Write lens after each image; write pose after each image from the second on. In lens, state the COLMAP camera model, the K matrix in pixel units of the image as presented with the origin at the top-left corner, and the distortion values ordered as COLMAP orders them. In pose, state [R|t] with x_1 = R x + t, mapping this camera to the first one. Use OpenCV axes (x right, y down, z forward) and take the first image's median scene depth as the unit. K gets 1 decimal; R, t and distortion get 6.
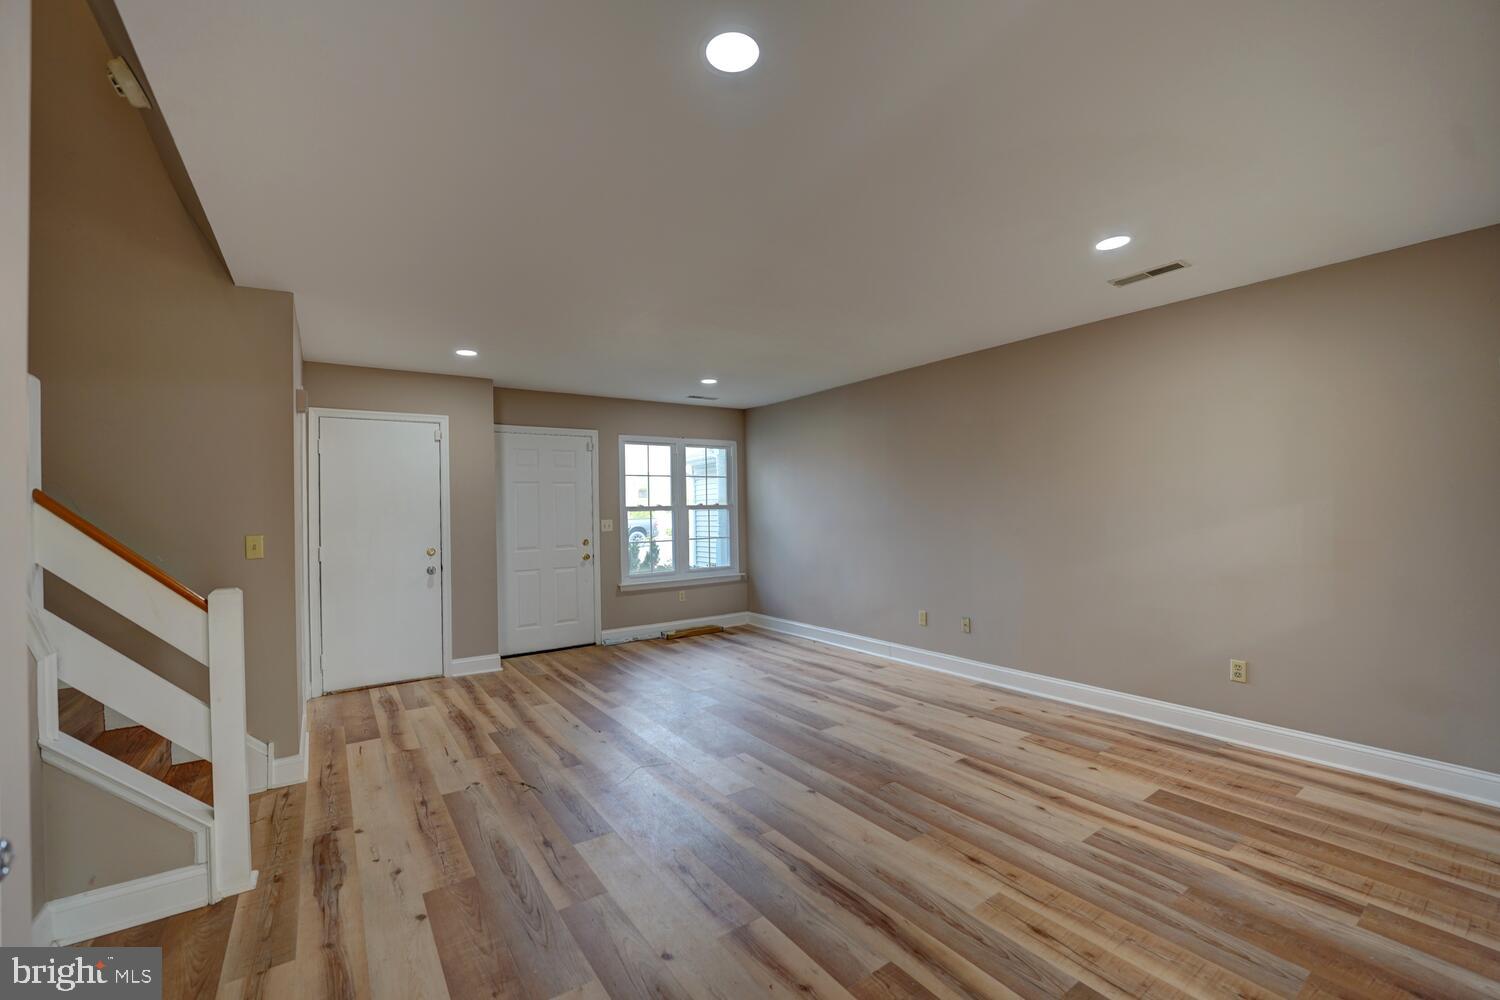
lens RADIAL K [[614.4, 0, 747.4], [0, 614.4, 484.9], [0, 0, 1]] dist [-0.027895, 0.002797]
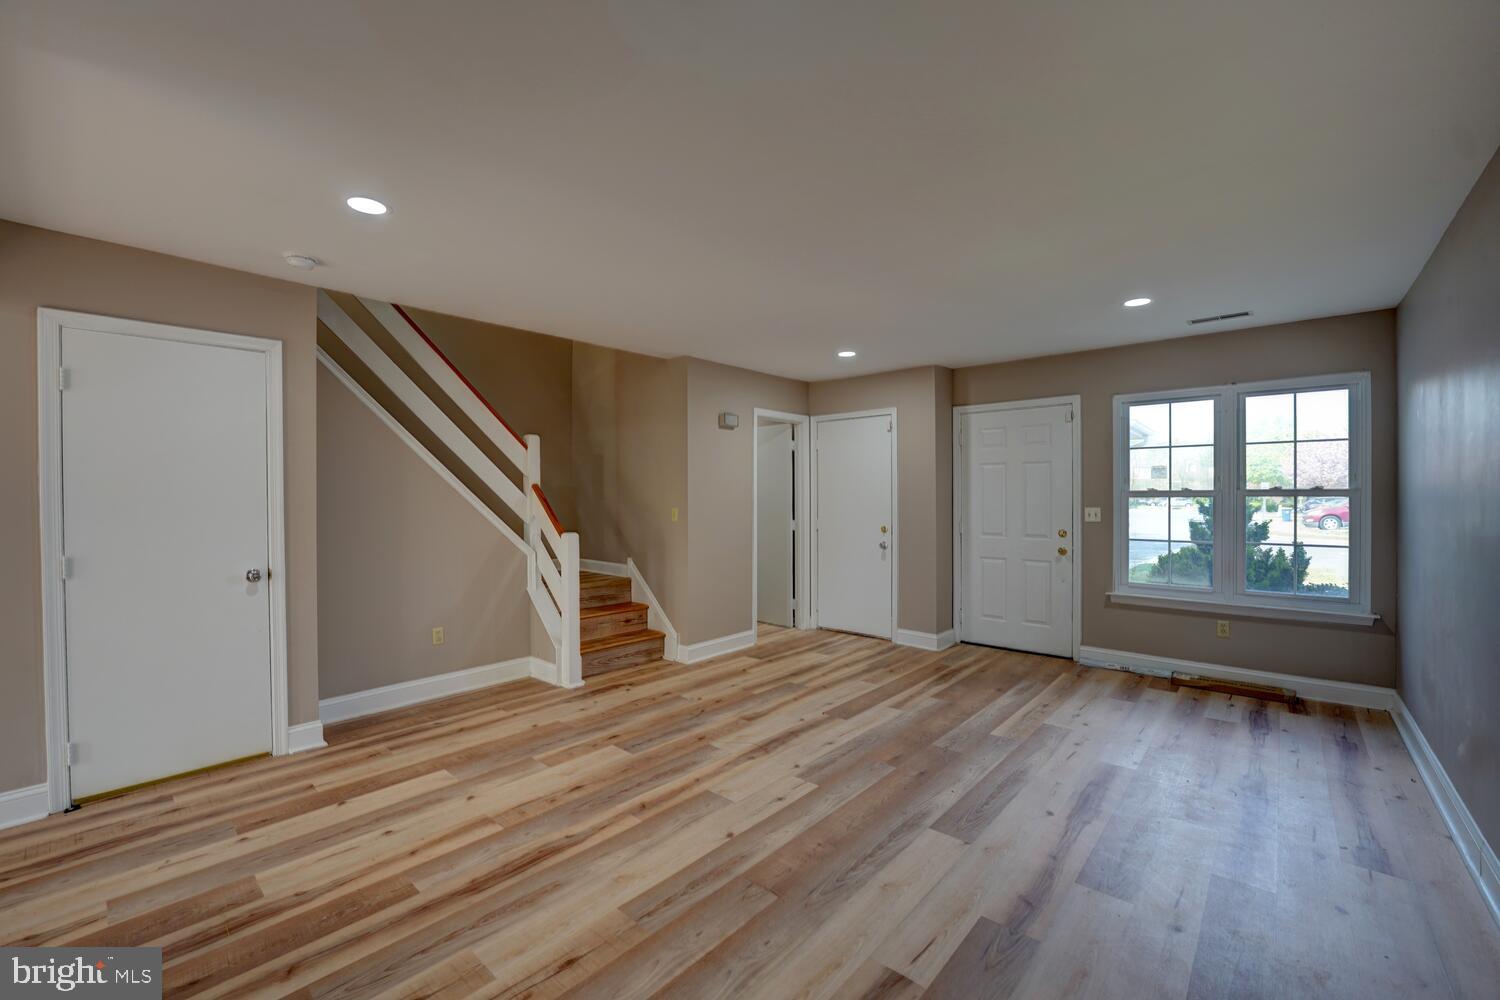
lens RADIAL K [[614.4, 0, 746.3], [0, 614.4, 494.9], [0, 0, 1]] dist [-0.027895, 0.002797]
pose [[0.229847, 0.016173, -0.973092, 0.557594], [0.033383, 0.999143, 0.024491, 0.009241], [0.972654, -0.038114, 0.229110, 0.514330]]
